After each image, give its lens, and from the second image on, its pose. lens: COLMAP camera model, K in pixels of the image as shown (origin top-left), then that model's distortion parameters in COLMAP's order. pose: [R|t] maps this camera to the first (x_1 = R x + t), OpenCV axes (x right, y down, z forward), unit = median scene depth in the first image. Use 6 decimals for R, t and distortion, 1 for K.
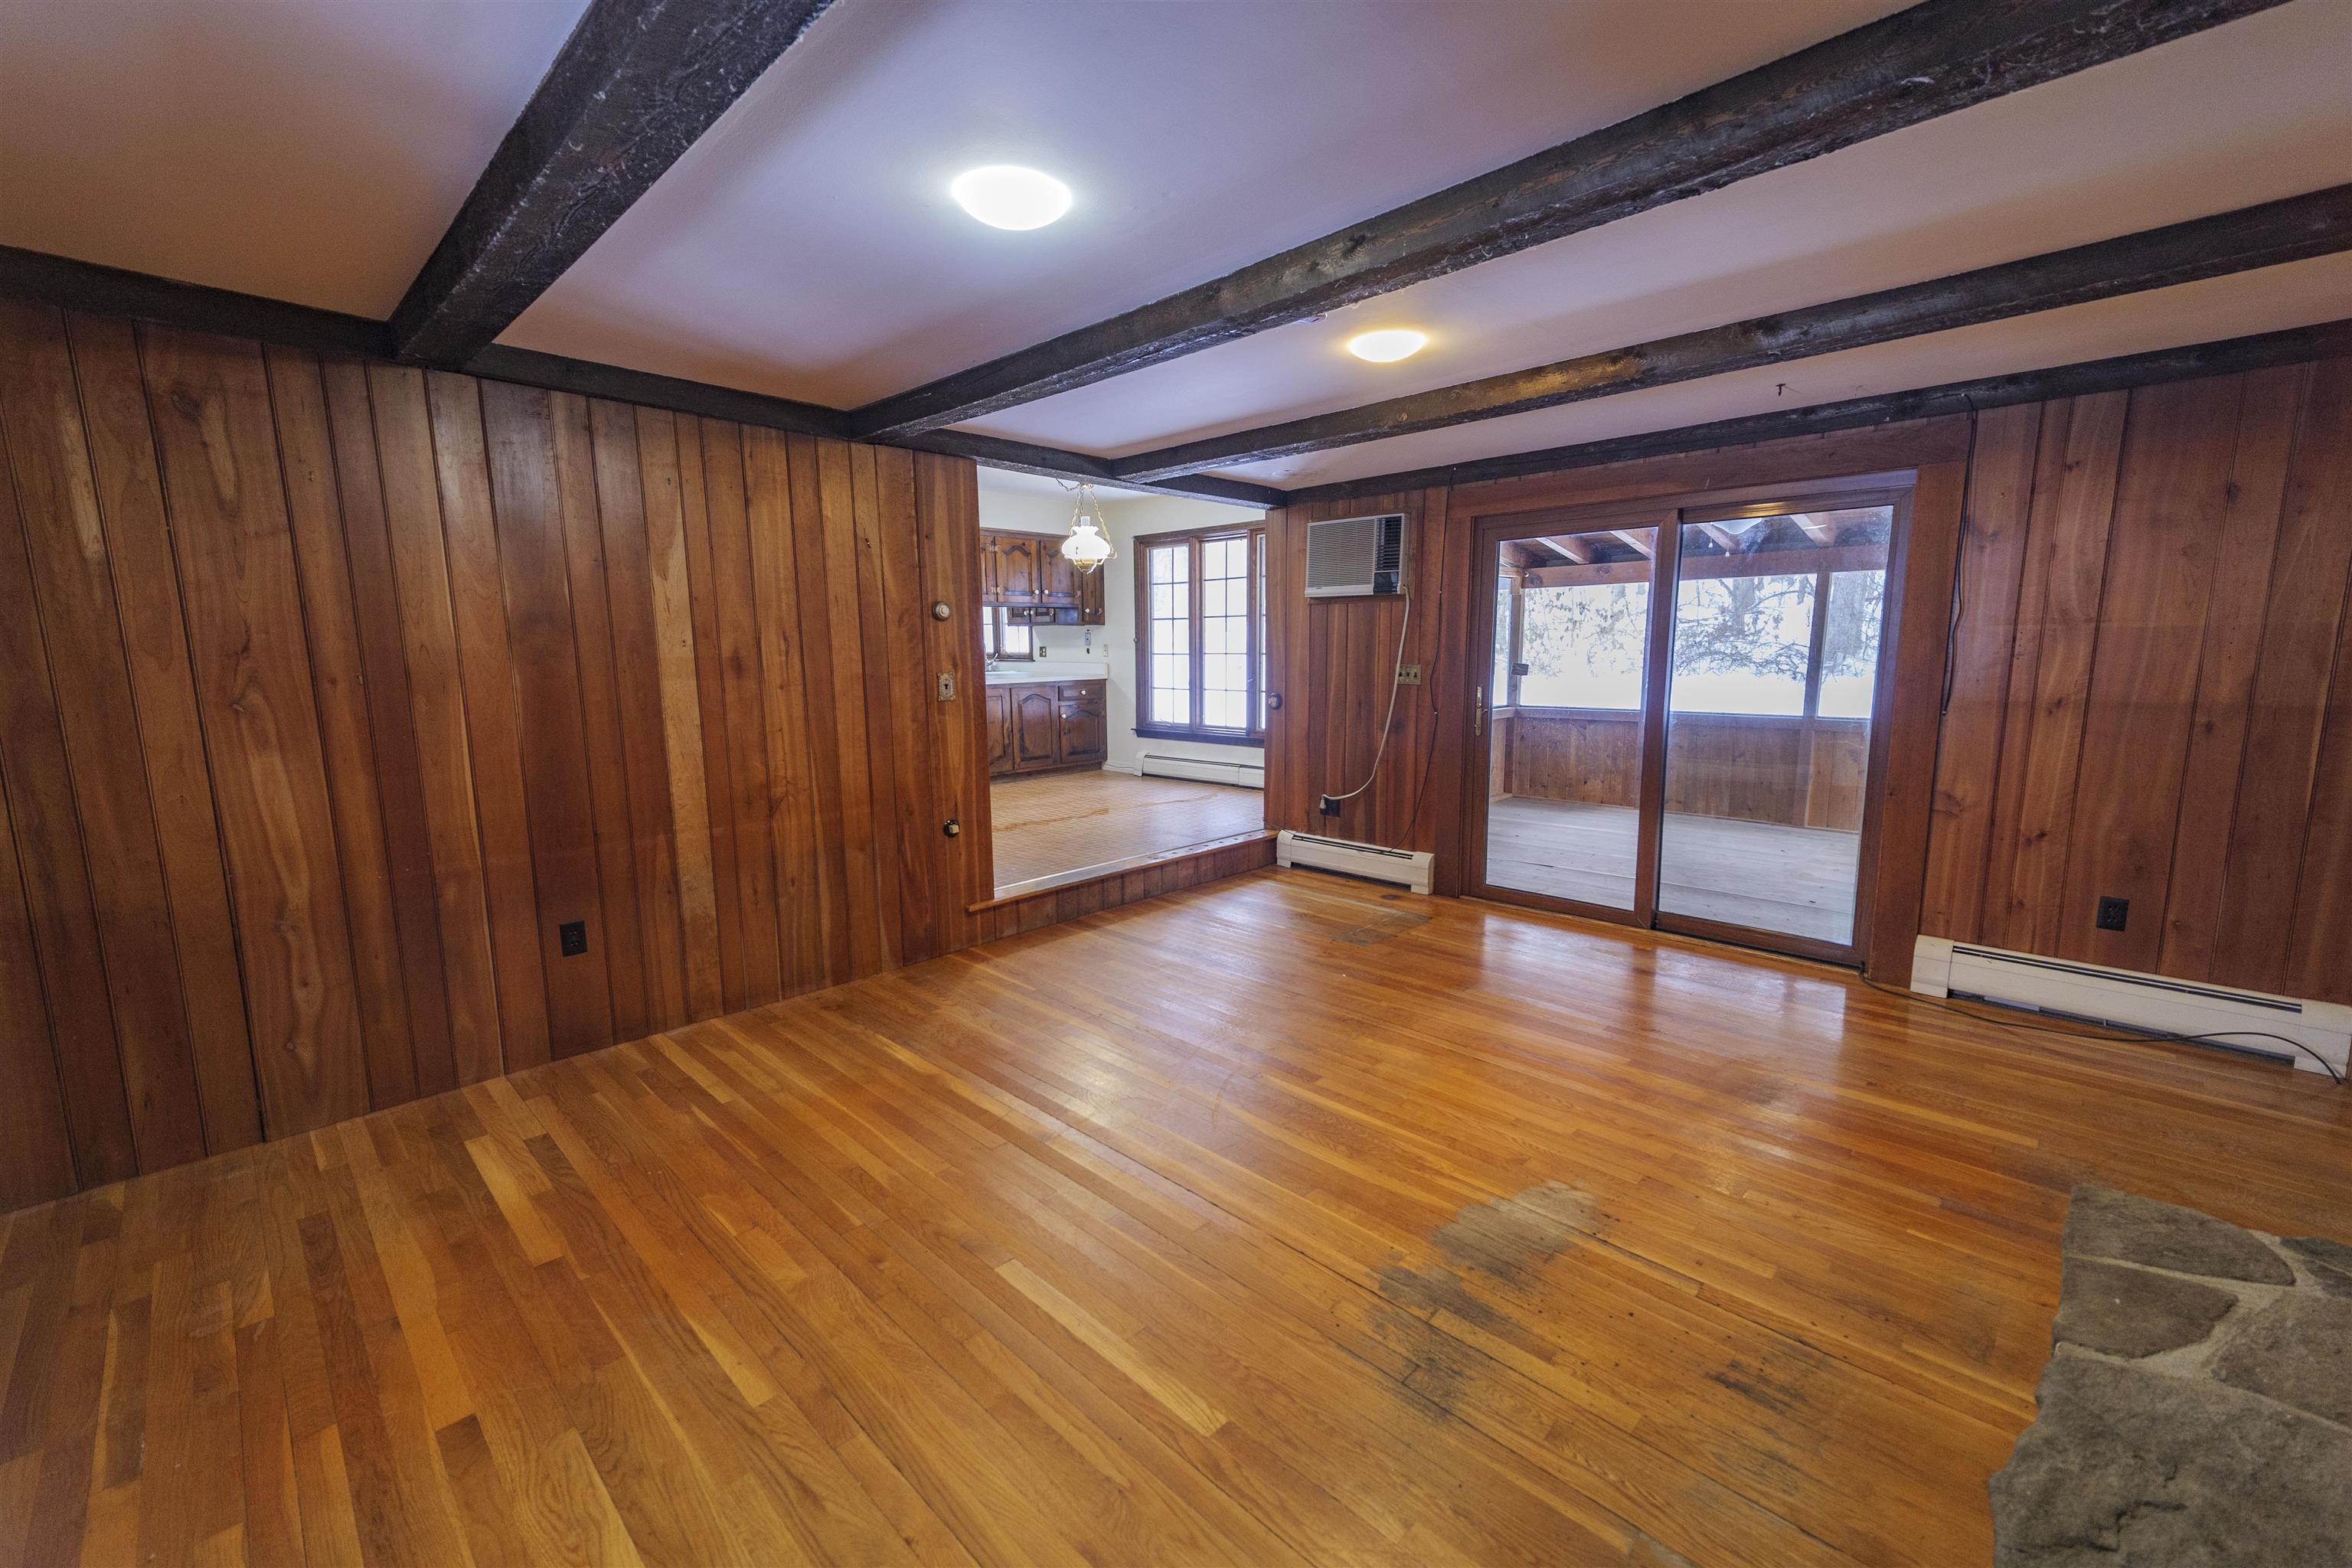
lens RADIAL K [[944.1, 0, 1190.0], [0, 944.1, 775.6], [0, 0, 1]] dist [0.038558, -0.000166]
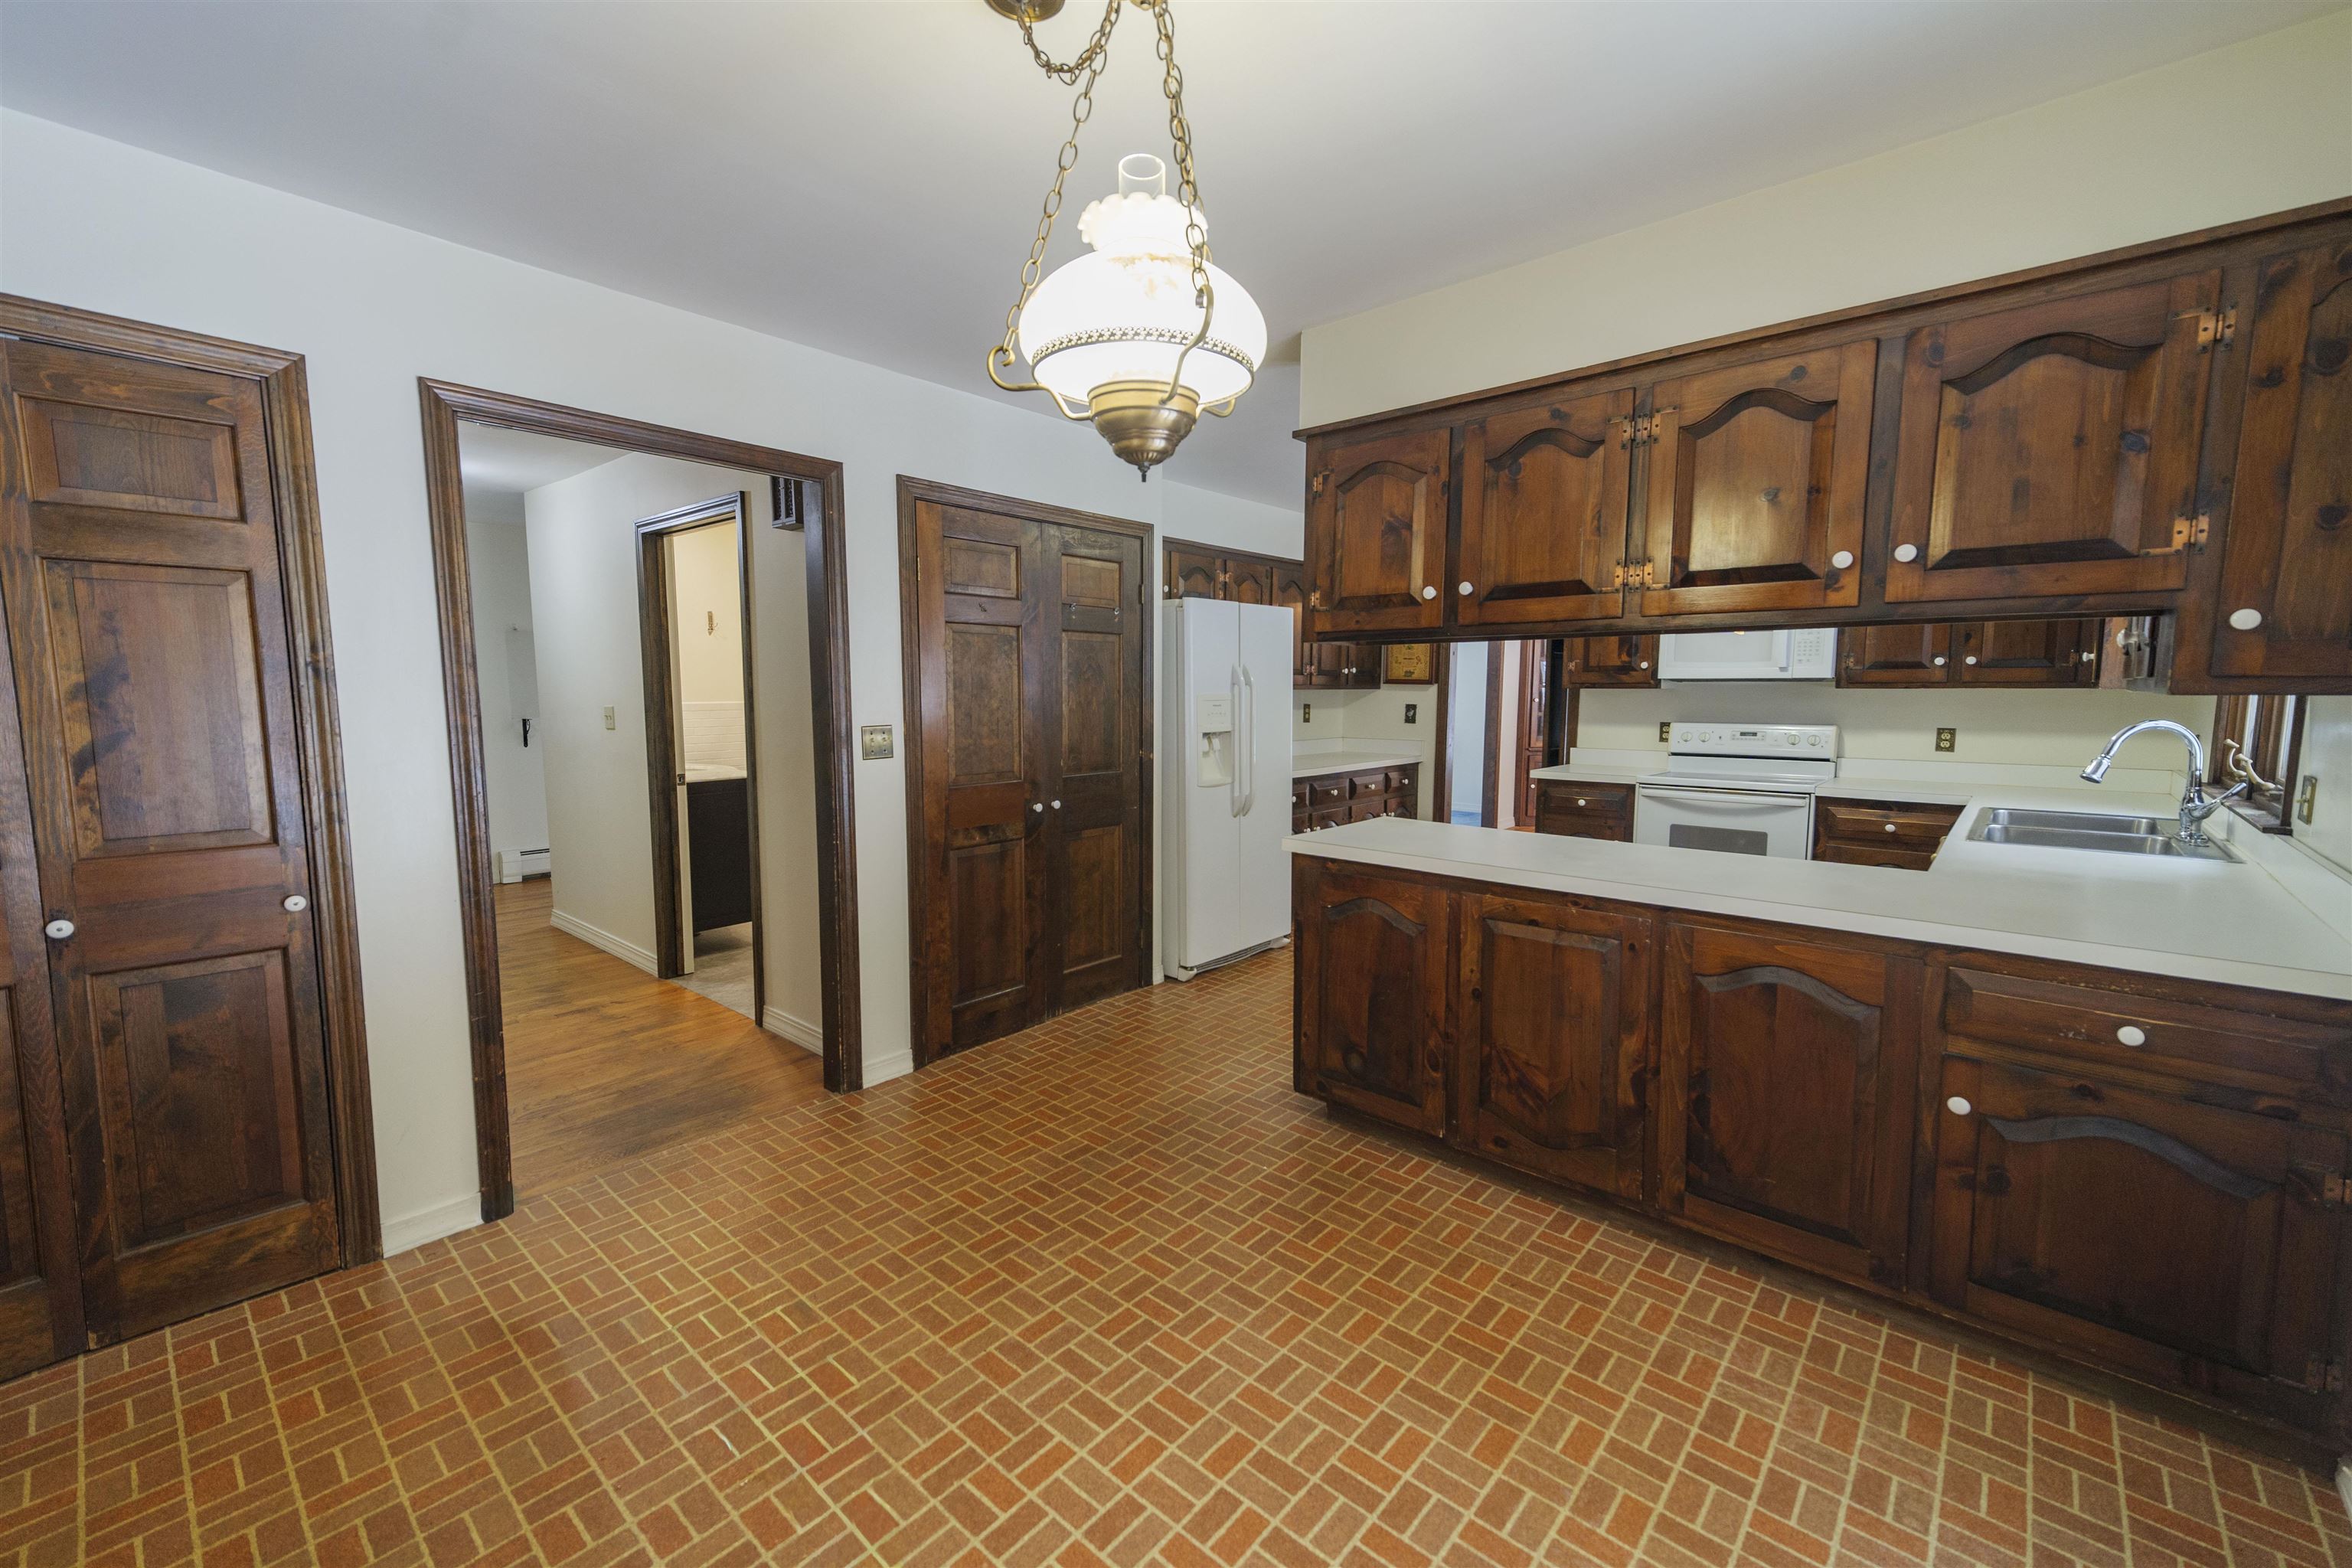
lens RADIAL K [[952.4, 0, 1186.2], [0, 952.4, 783.5], [0, 0, 1]] dist [0.023154, -0.000525]
pose [[0.040436, 0.112276, -0.992854, 0.117650], [-0.139145, 0.984617, 0.105678, -0.210335], [0.989446, 0.133878, 0.055437, 1.237365]]
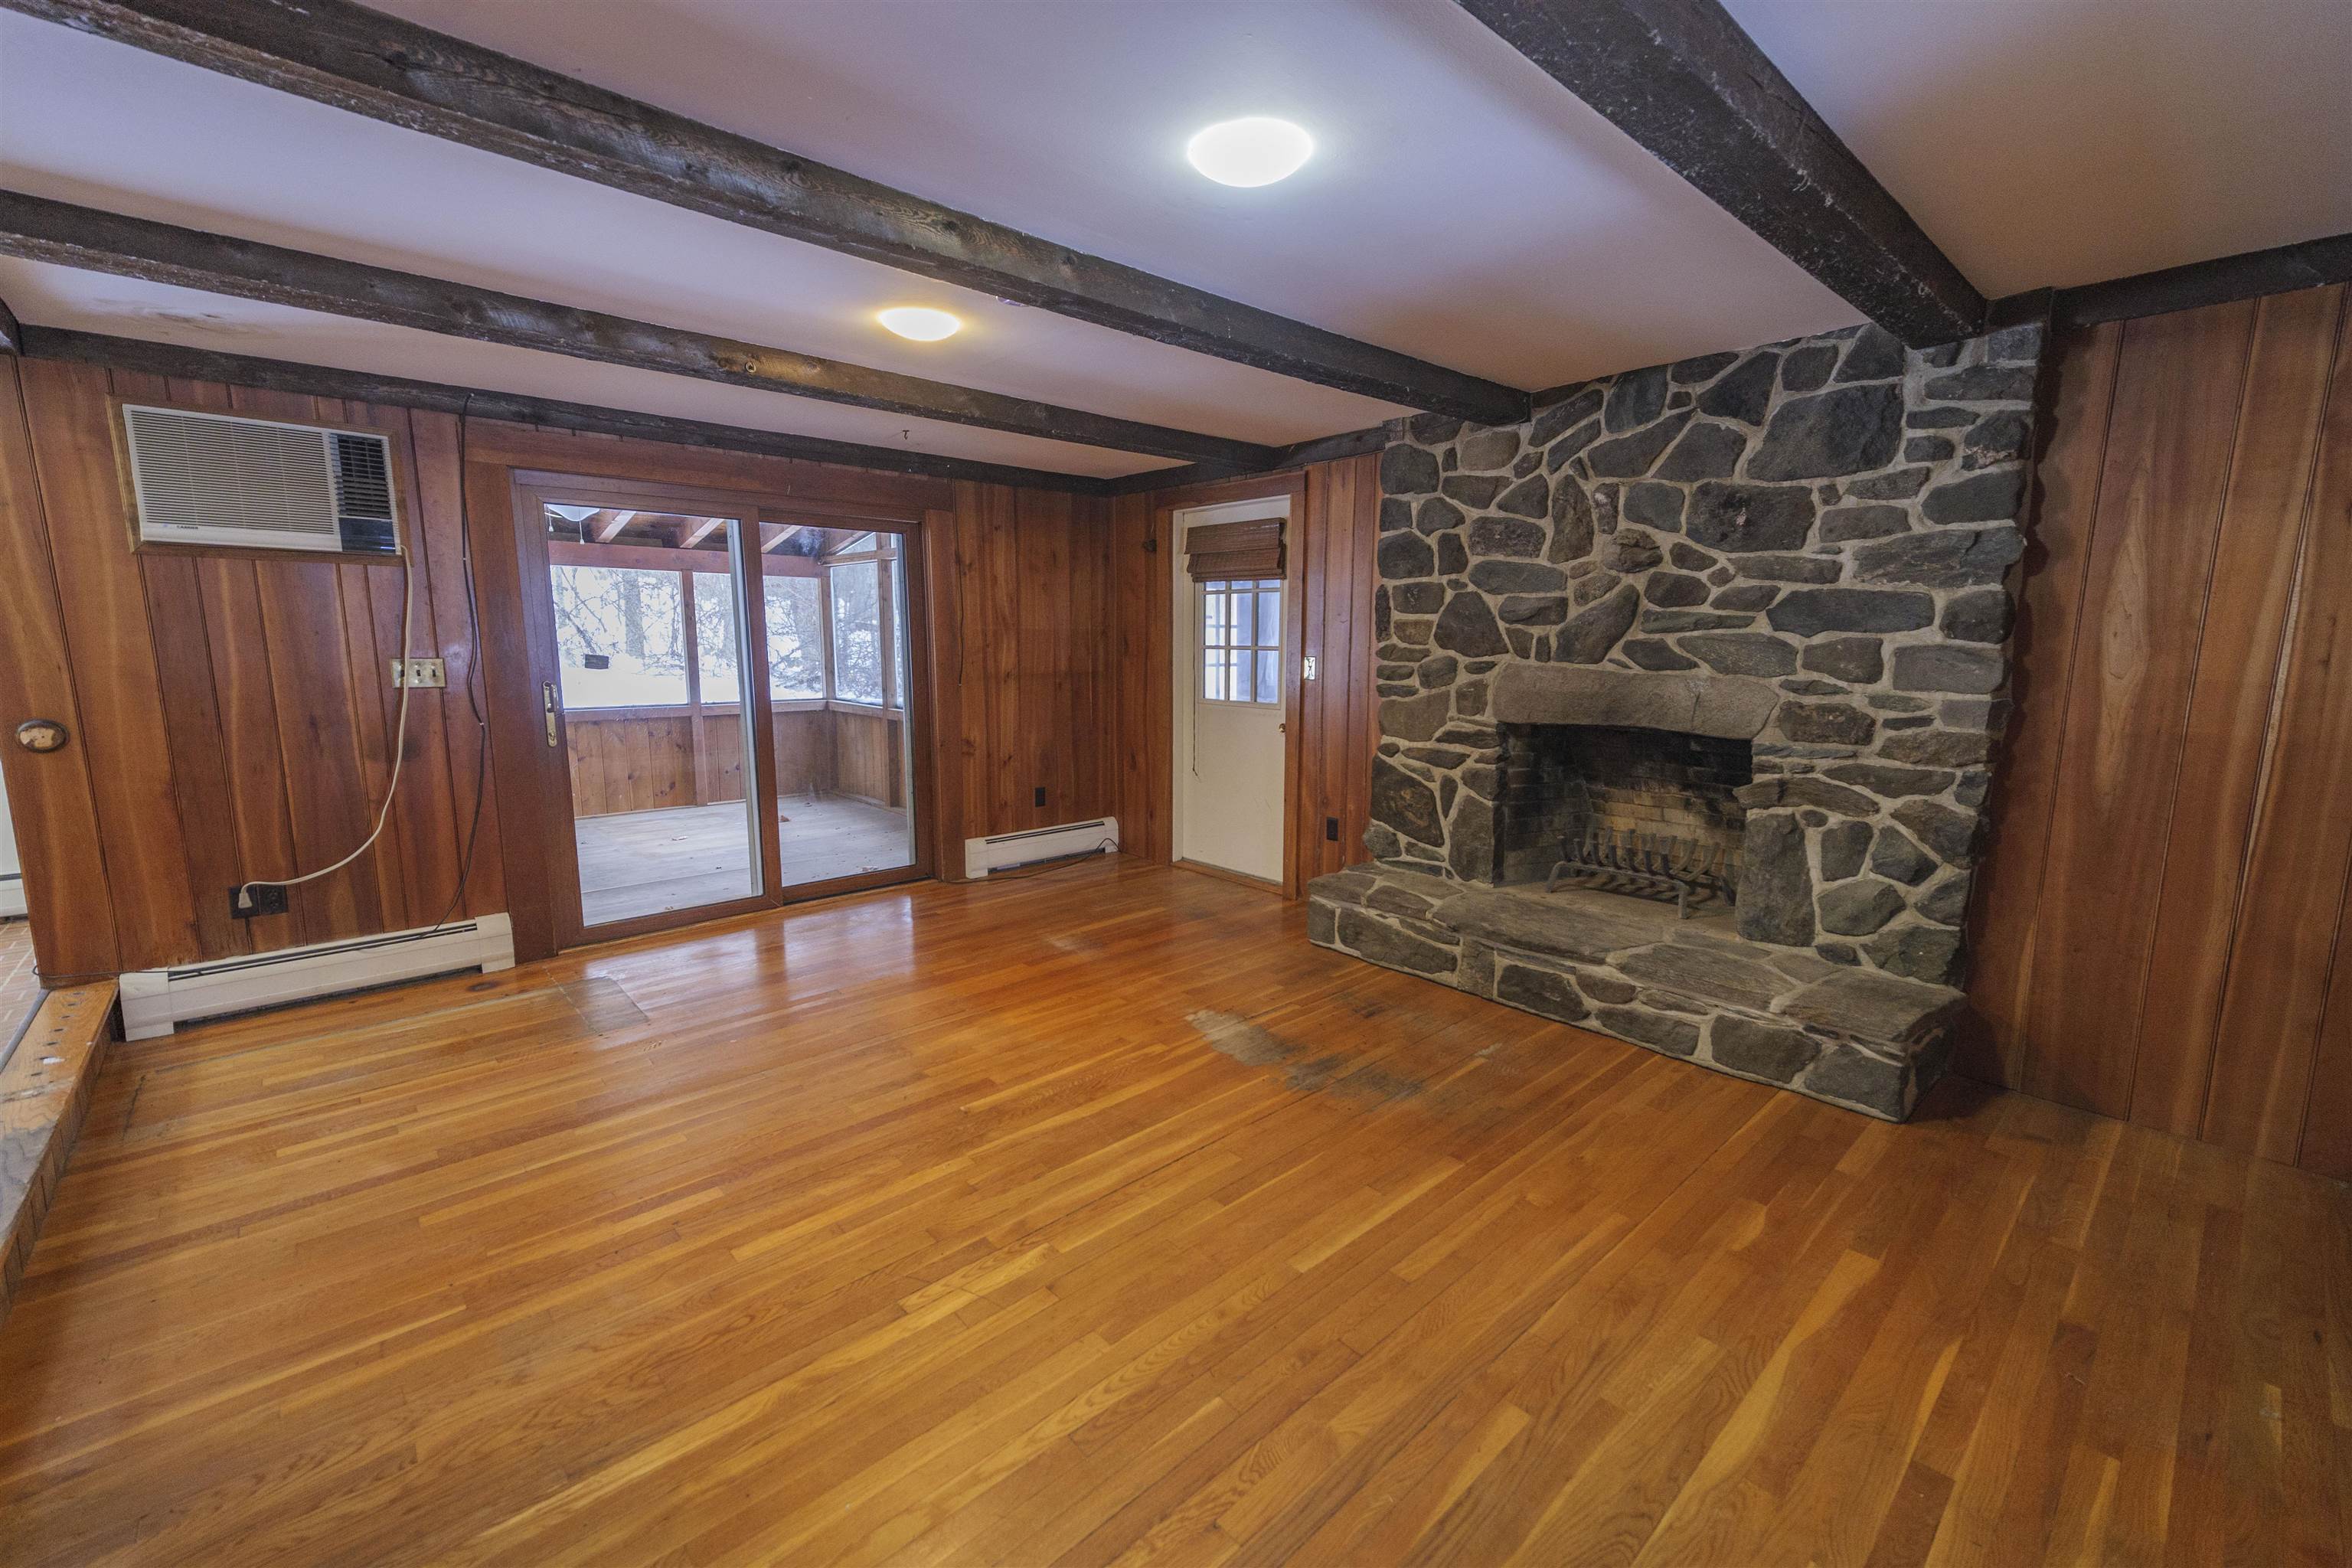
lens RADIAL K [[952.4, 0, 1186.2], [0, 952.4, 783.5], [0, 0, 1]] dist [0.023154, -0.000525]
pose [[0.065989, -0.144848, 0.987251, -0.423521], [0.135671, 0.981522, 0.134939, -0.044858], [-0.988554, 0.125037, 0.084421, 0.375495]]
